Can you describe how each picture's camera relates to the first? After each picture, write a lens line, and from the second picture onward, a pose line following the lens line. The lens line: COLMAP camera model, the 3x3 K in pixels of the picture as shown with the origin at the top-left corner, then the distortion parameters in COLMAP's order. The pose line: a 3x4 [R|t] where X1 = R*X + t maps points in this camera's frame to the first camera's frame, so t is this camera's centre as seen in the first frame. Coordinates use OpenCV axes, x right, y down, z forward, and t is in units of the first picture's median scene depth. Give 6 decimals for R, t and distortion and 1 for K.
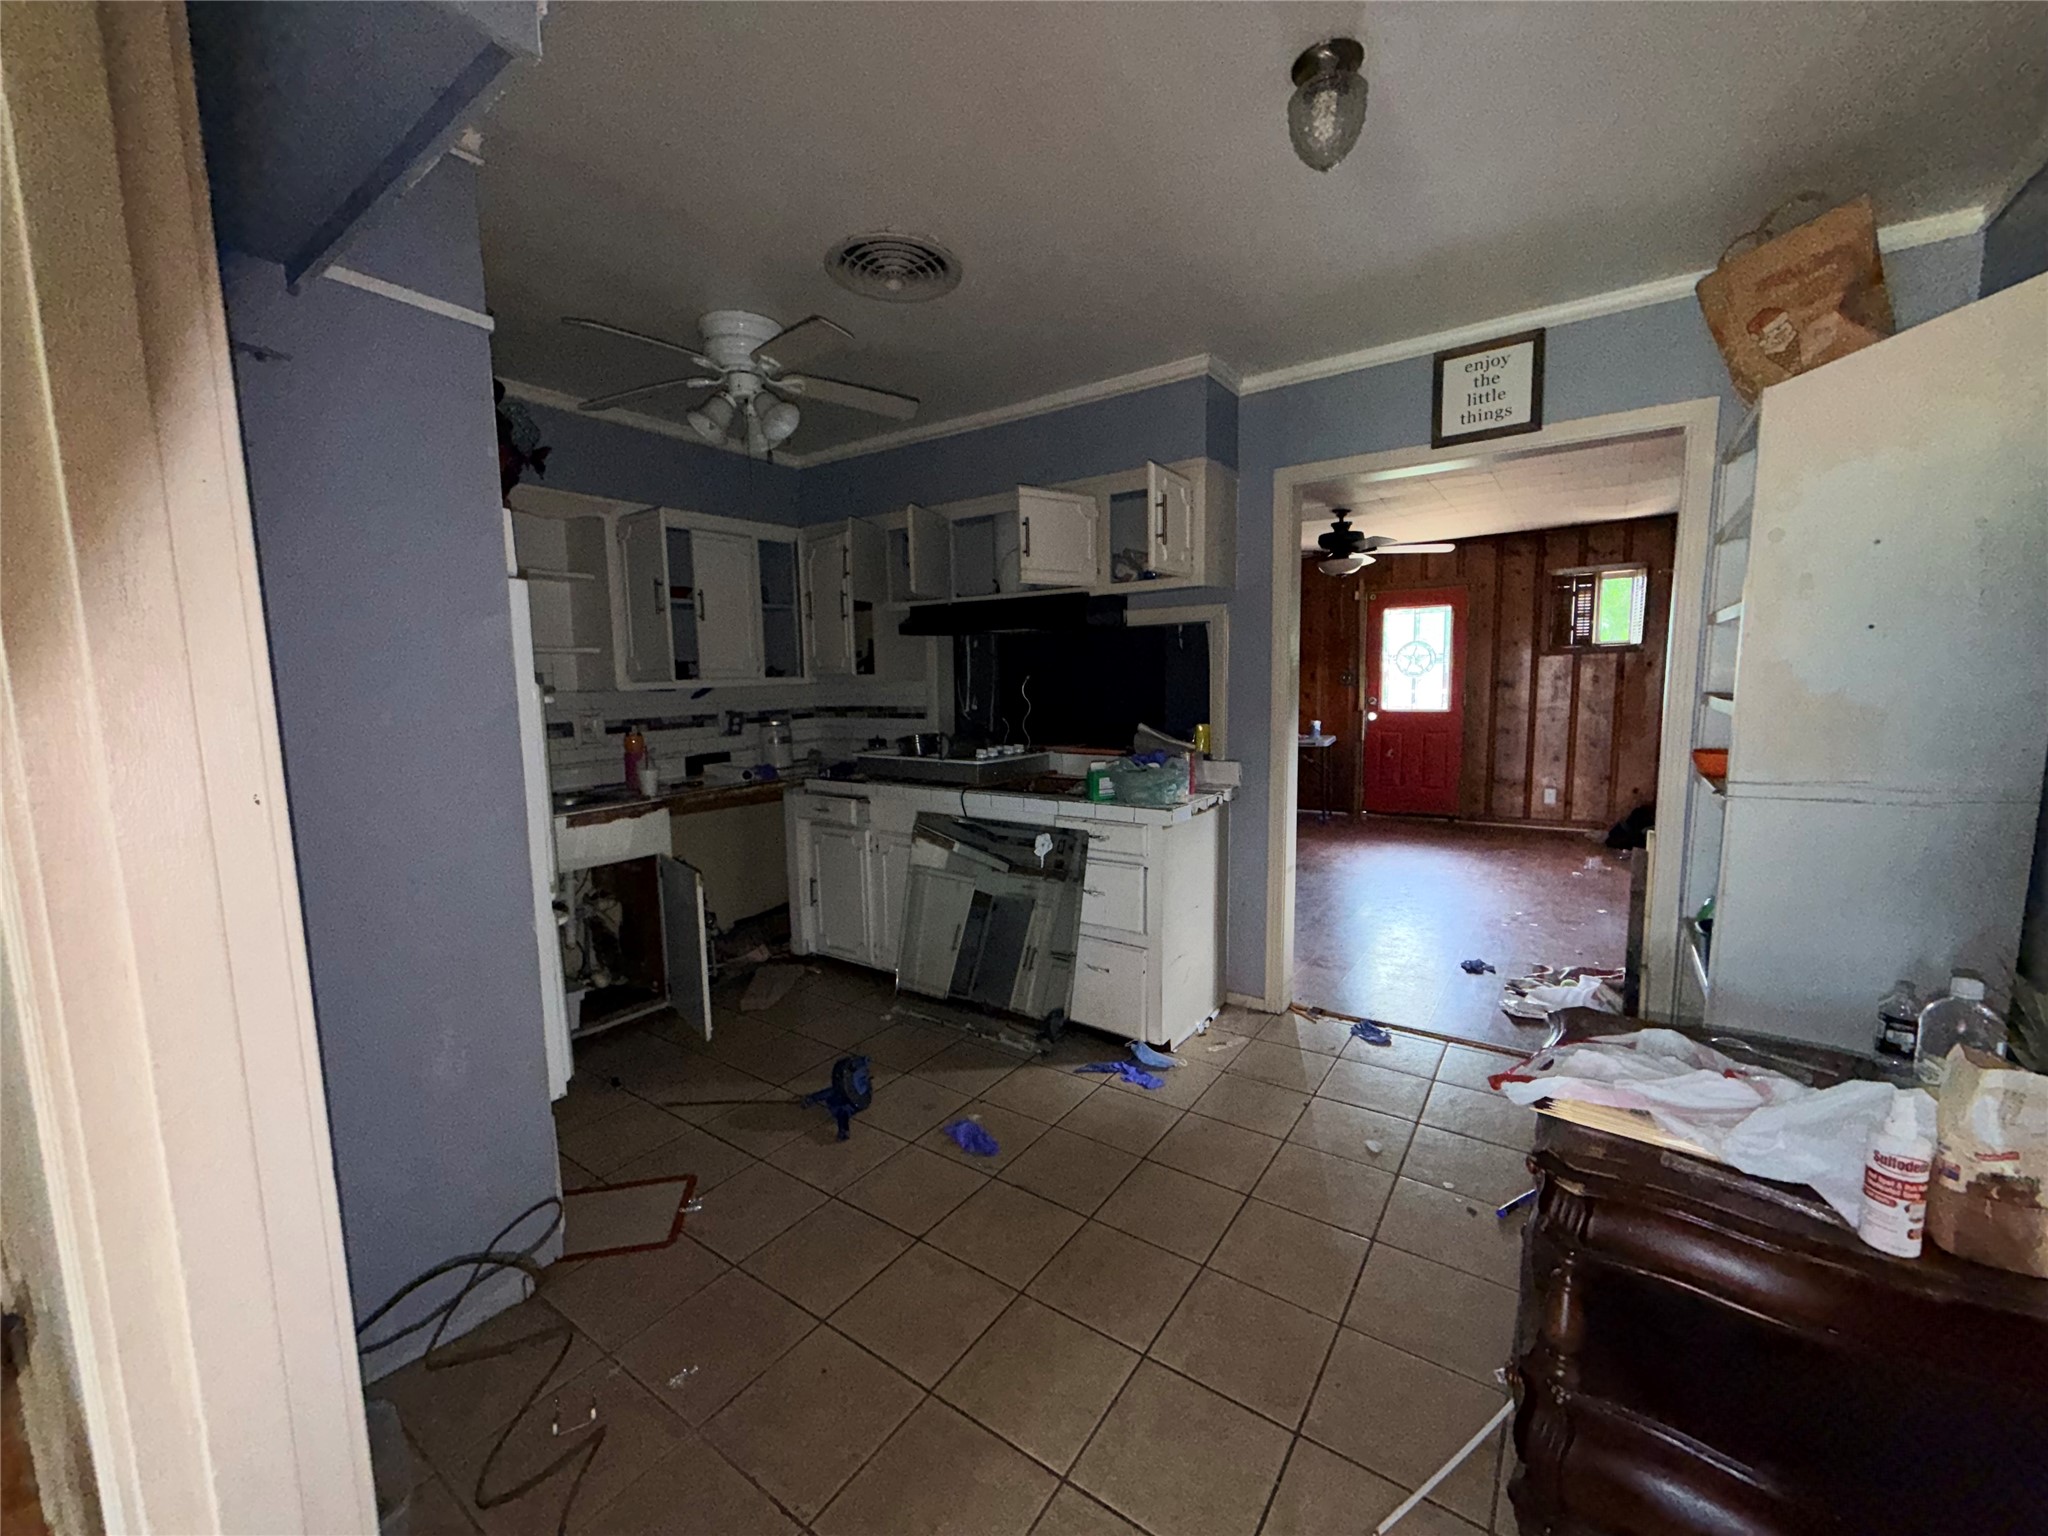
lens RADIAL K [[815.2, 0, 1020.3], [0, 815.2, 768.2], [0, 0, 1]] dist [-0.000054, 0.000831]
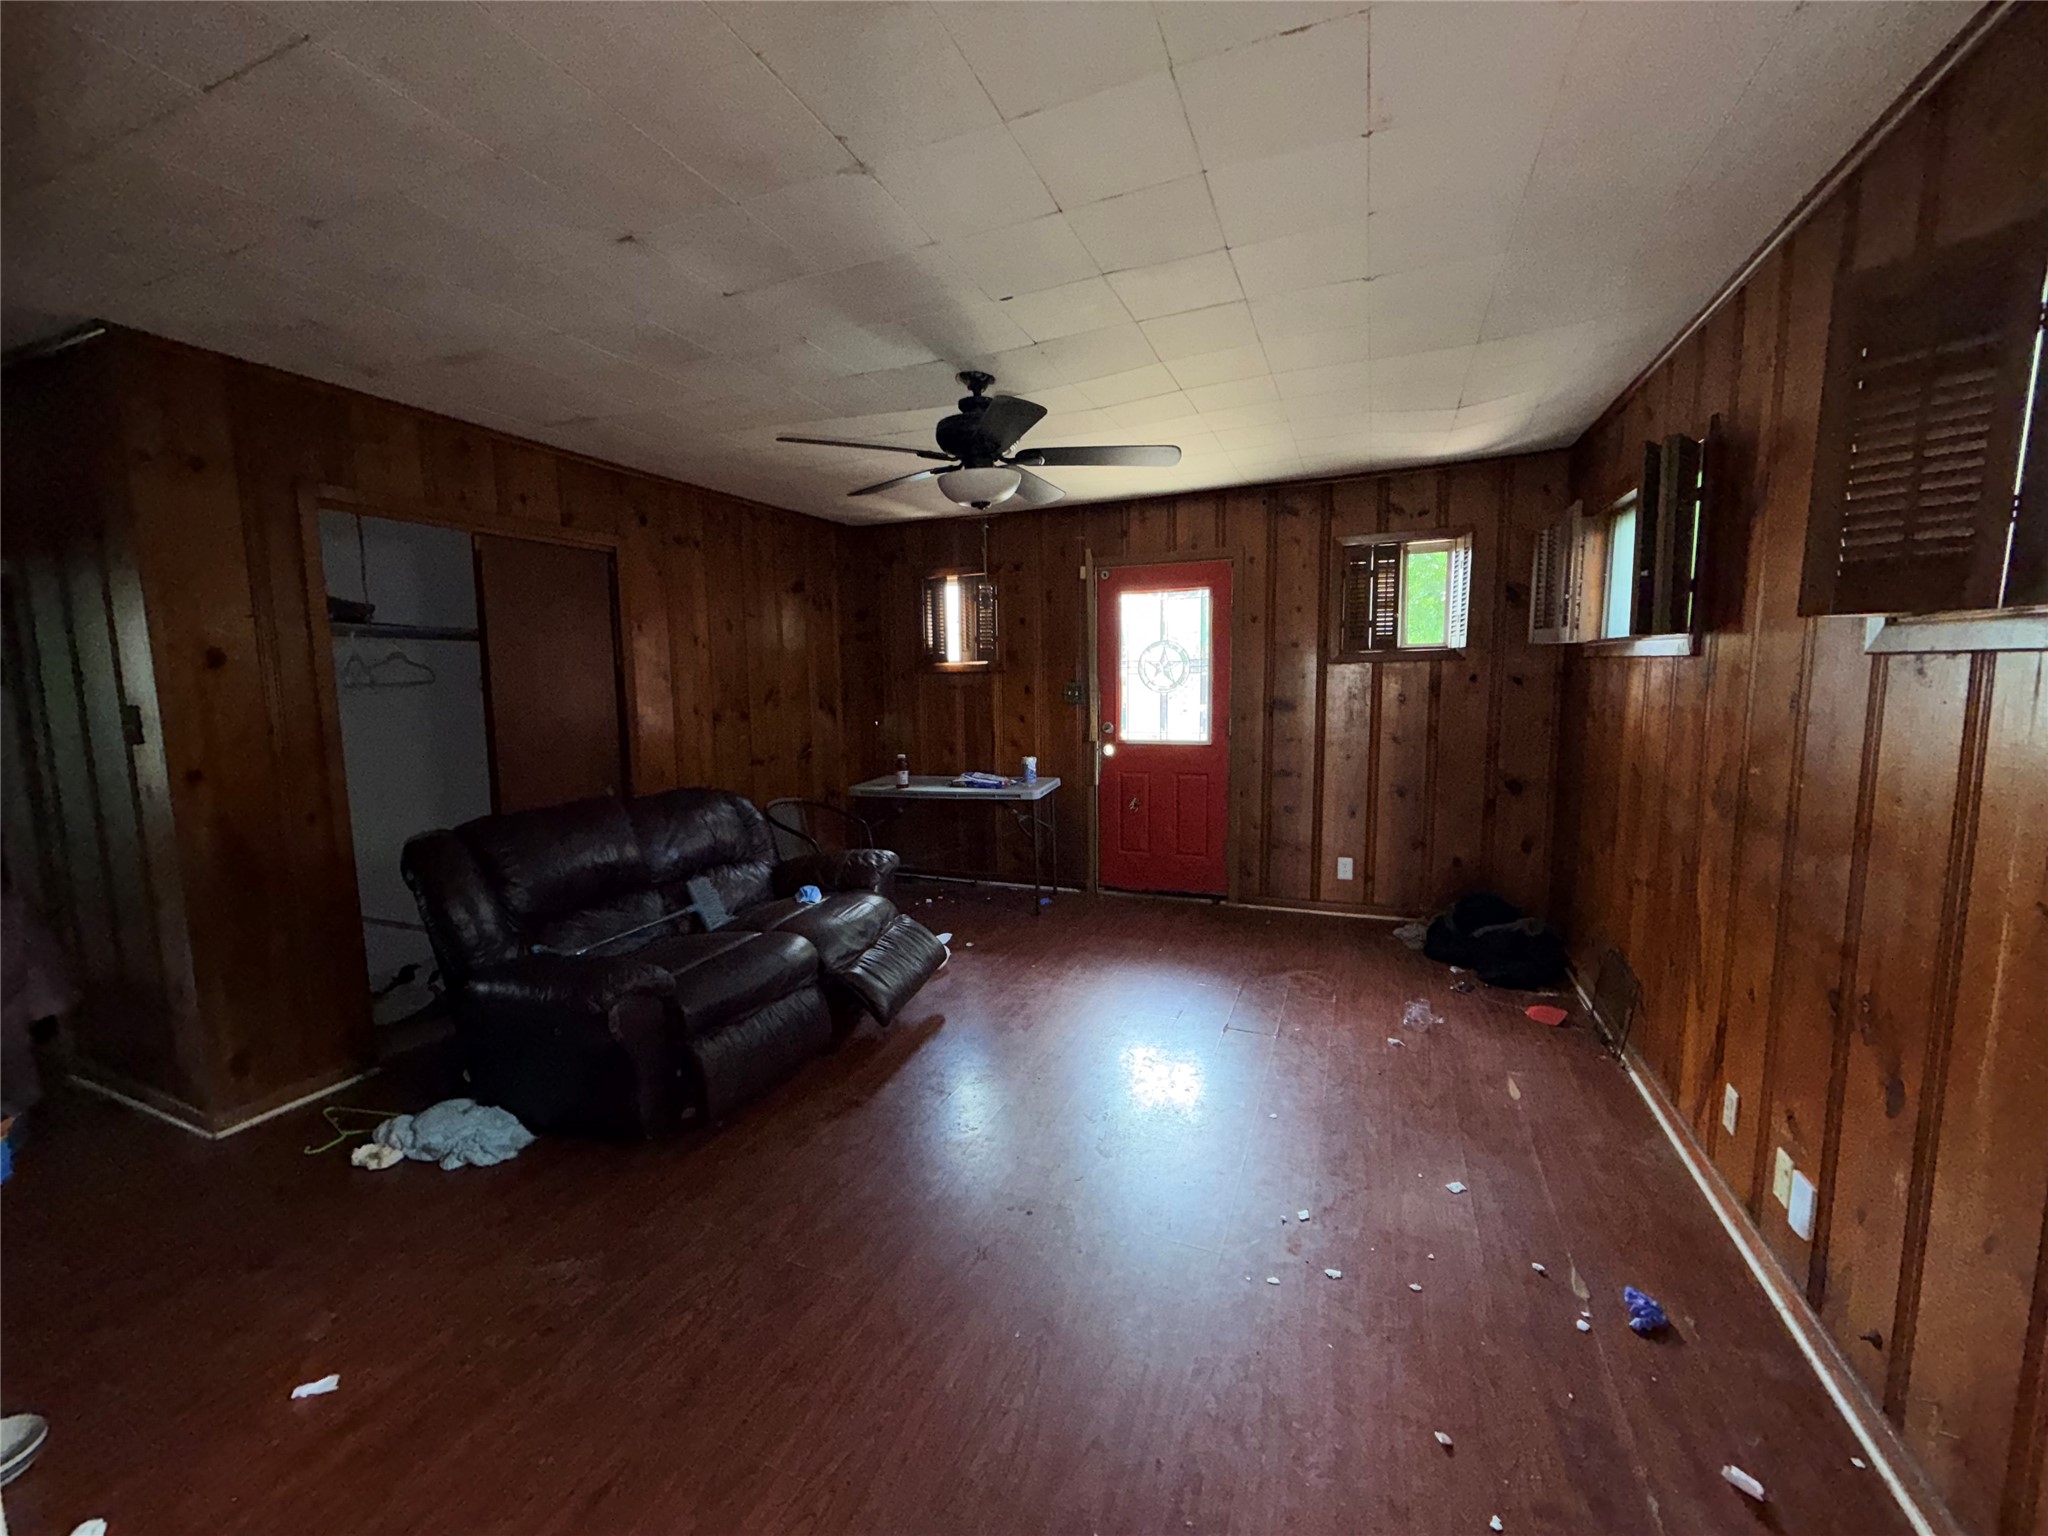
lens RADIAL K [[815.2, 0, 1023.2], [0, 815.2, 767.8], [0, 0, 1]] dist [-0.000054, 0.000831]
pose [[0.977408, -0.015213, 0.210815, 0.240949], [0.016781, 0.999843, -0.005651, -0.051129], [-0.210696, 0.009061, 0.977510, 0.384983]]
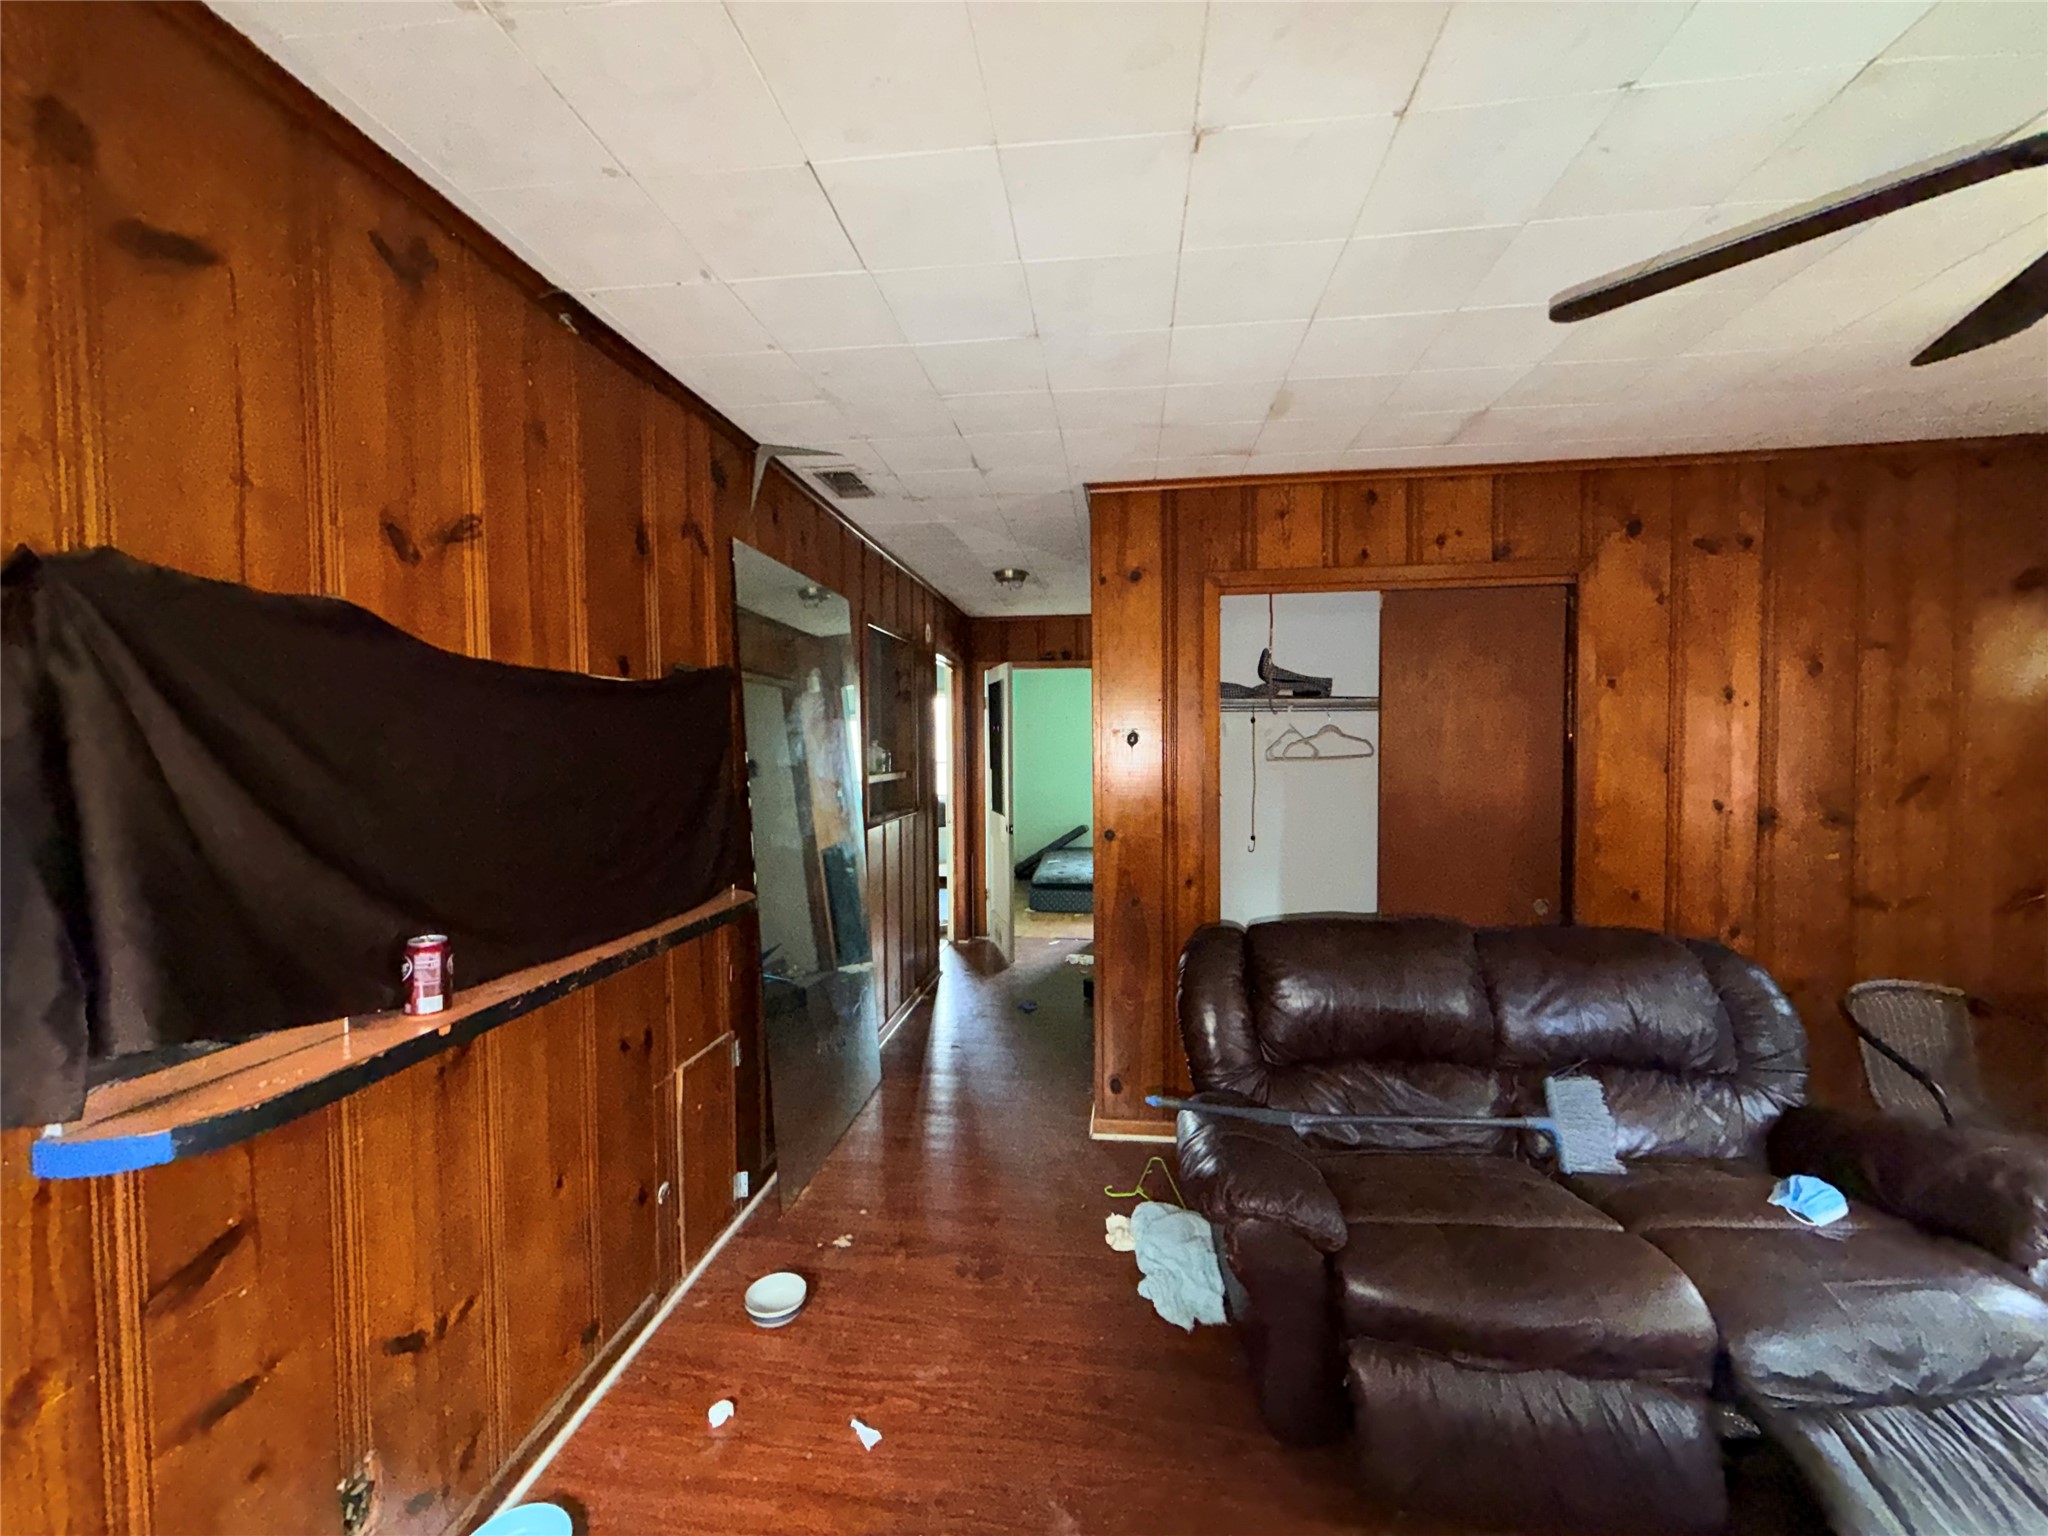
lens RADIAL K [[815.2, 0, 1027.7], [0, 815.2, 766.2], [0, 0, 1]] dist [-0.000054, 0.000831]
pose [[0.462269, 0.040868, -0.885797, 0.378208], [-0.106728, 0.994240, -0.009827, -0.102862], [0.880293, 0.099082, 0.463968, 0.688778]]
